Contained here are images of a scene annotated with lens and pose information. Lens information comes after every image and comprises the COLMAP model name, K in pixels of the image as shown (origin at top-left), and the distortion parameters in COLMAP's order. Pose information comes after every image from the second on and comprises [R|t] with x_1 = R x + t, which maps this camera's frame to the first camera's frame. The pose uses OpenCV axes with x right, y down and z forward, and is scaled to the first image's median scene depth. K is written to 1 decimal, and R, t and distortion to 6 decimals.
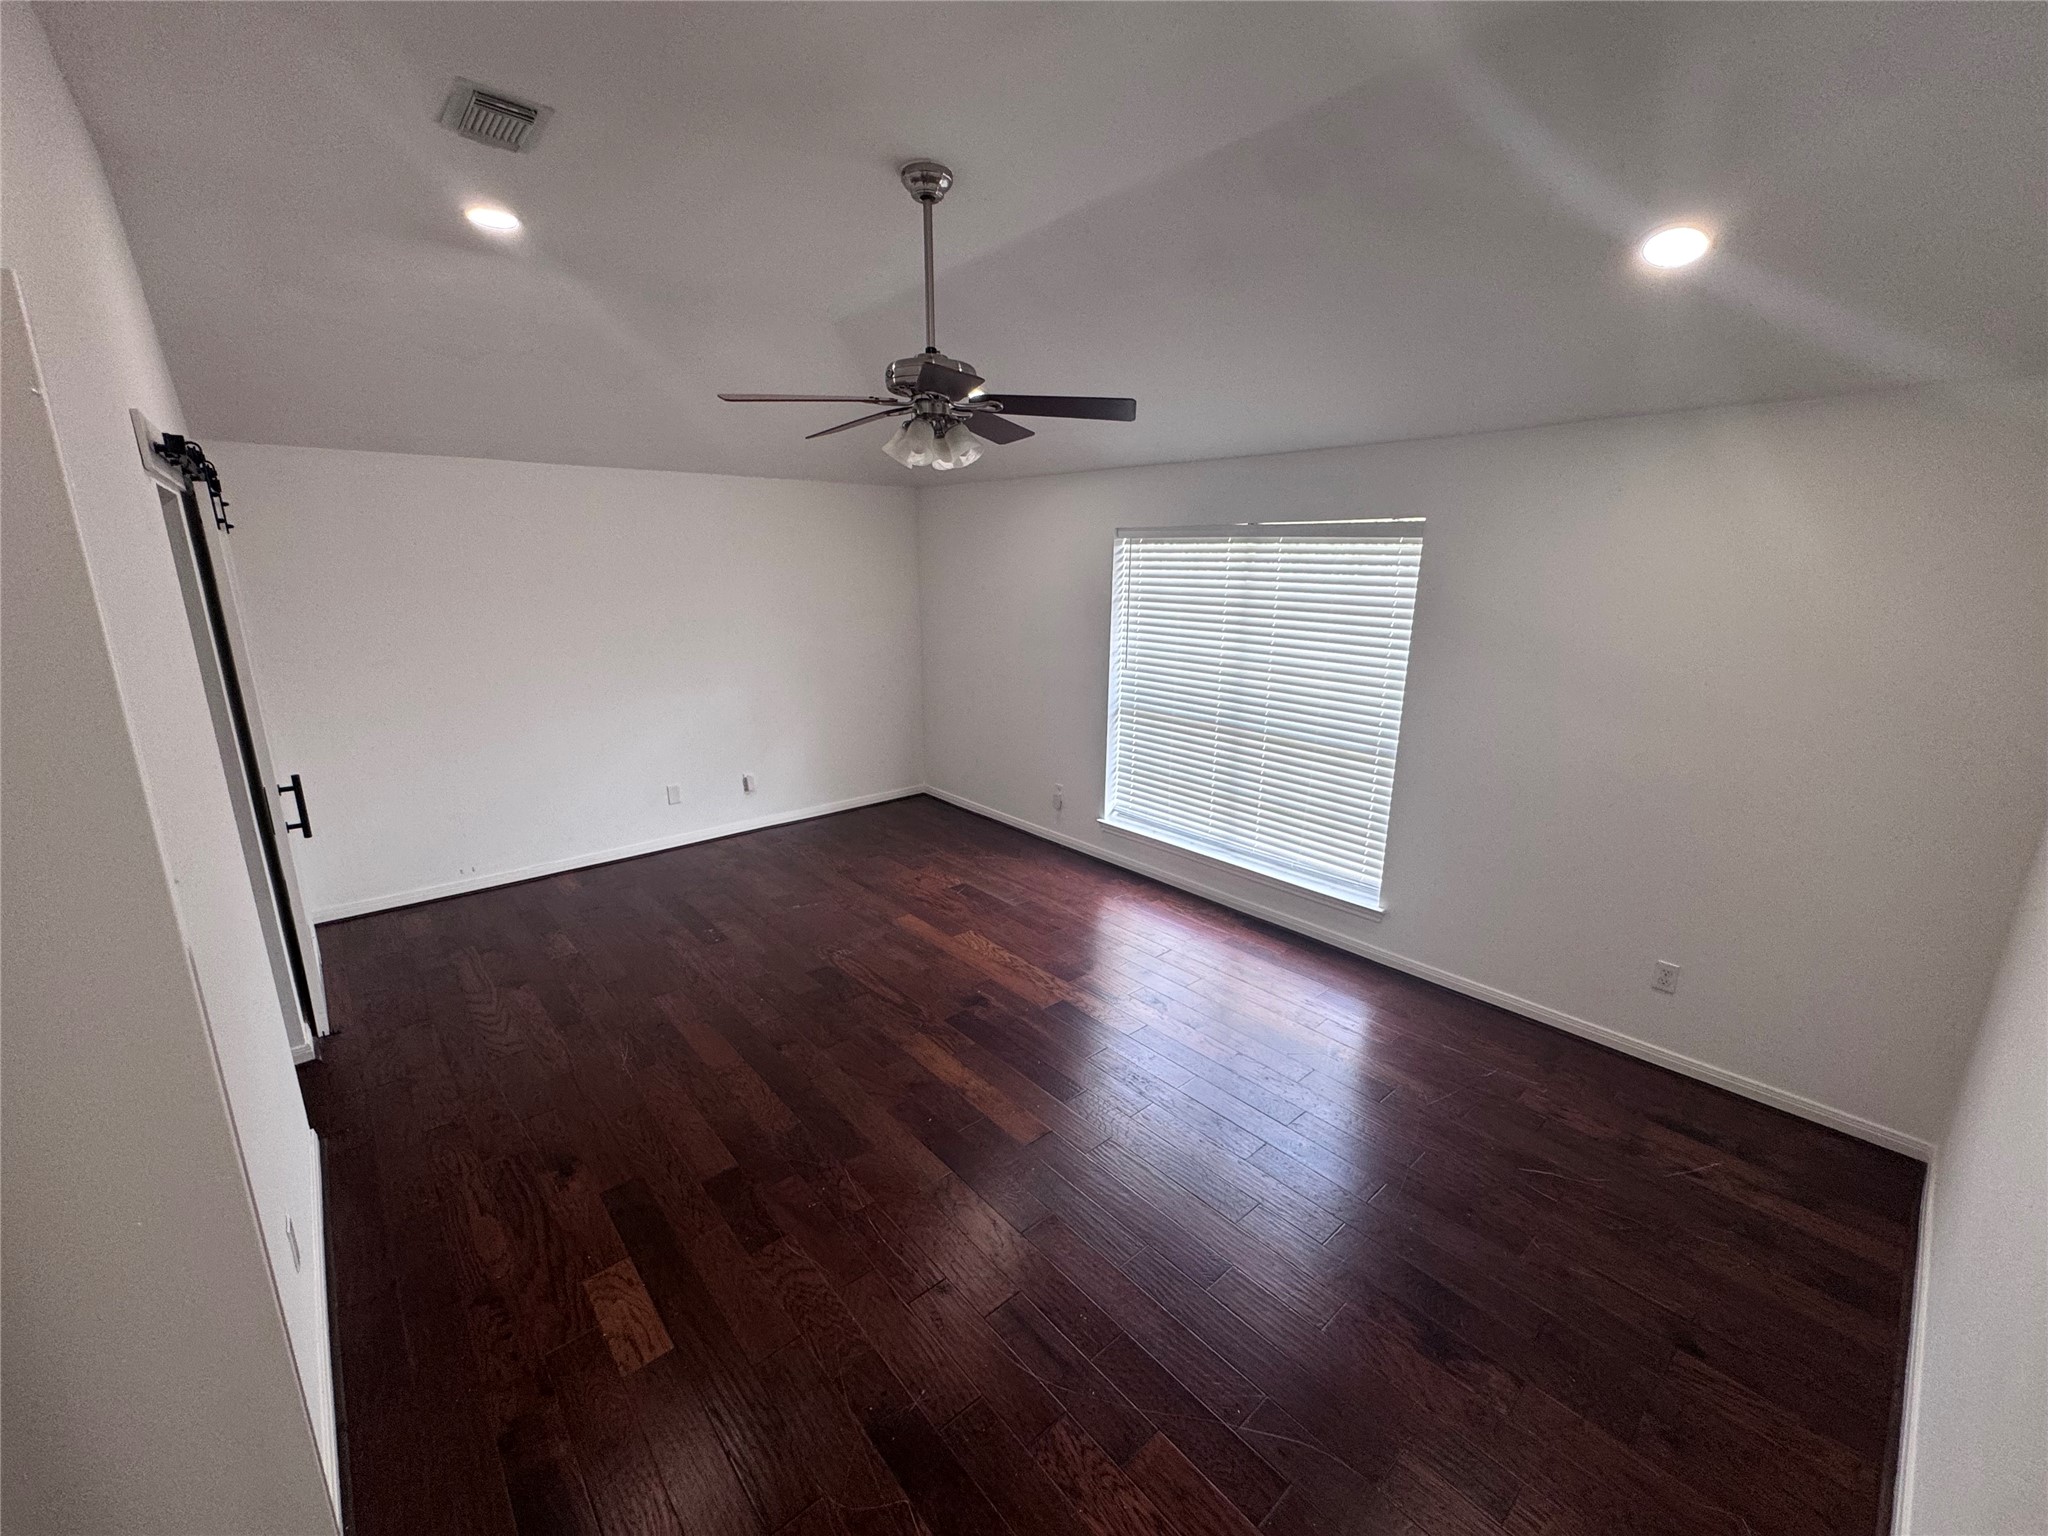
lens RADIAL K [[823.8, 0, 1026.5], [0, 823.8, 761.9], [0, 0, 1]] dist [-0.009634, 0.000193]
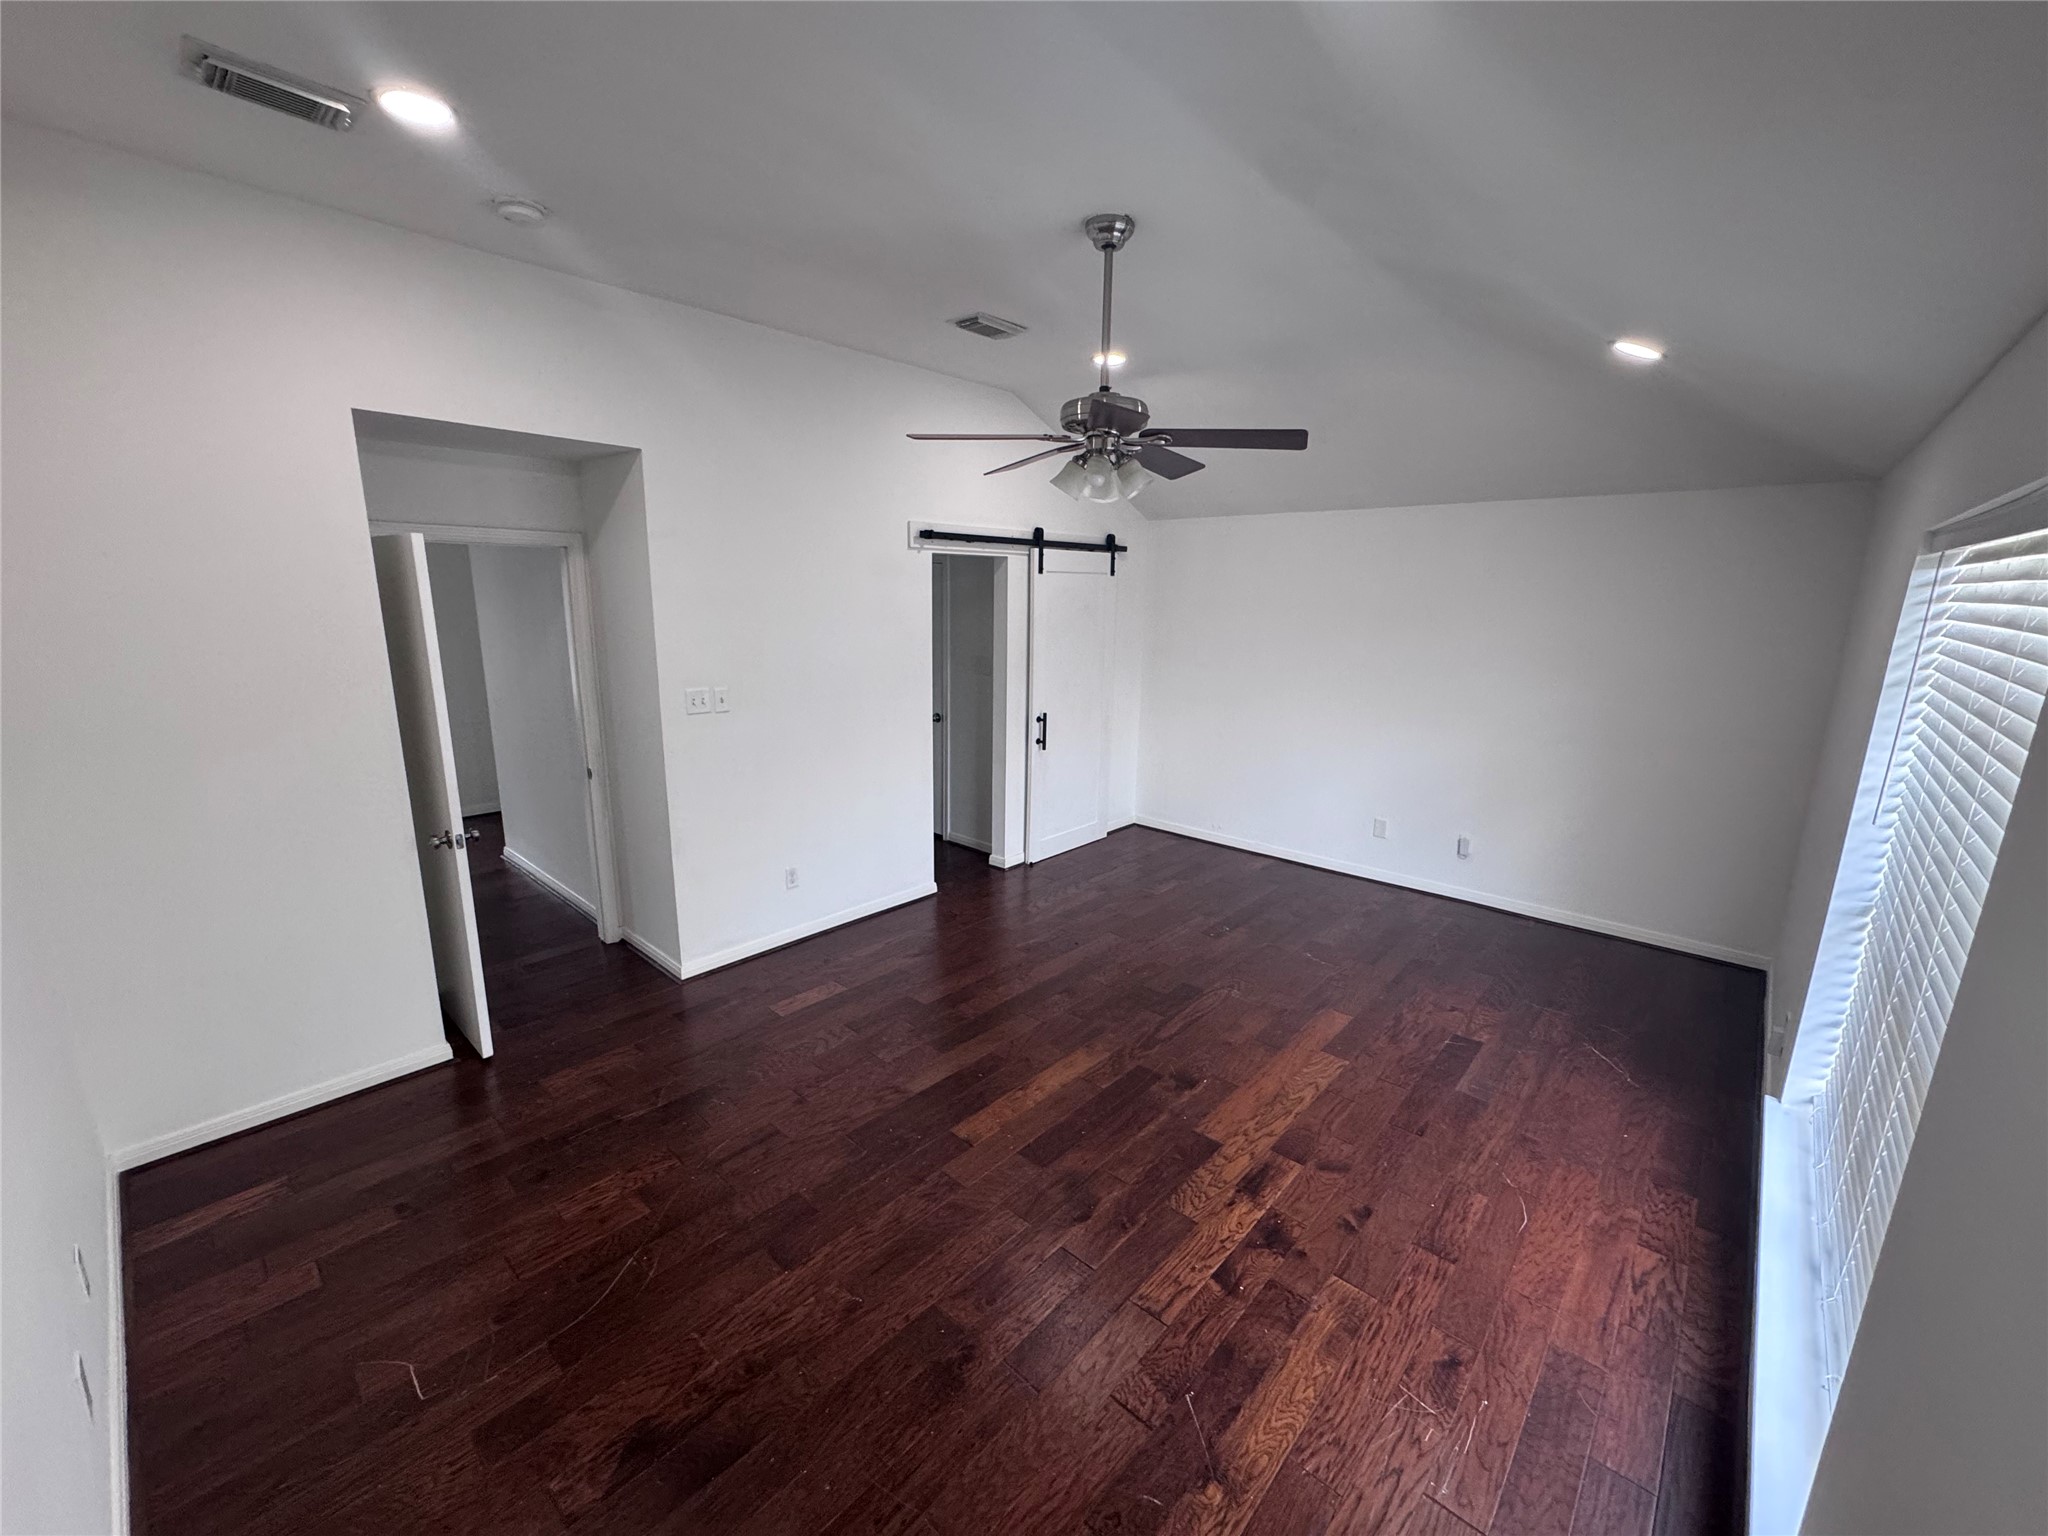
lens RADIAL K [[823.8, 0, 1025.1], [0, 823.8, 775.6], [0, 0, 1]] dist [-0.009634, 0.000193]
pose [[0.113314, 0.217583, -0.969442, 0.609010], [-0.248492, 0.950923, 0.184382, -0.124951], [0.961983, 0.220005, 0.161820, 0.528169]]
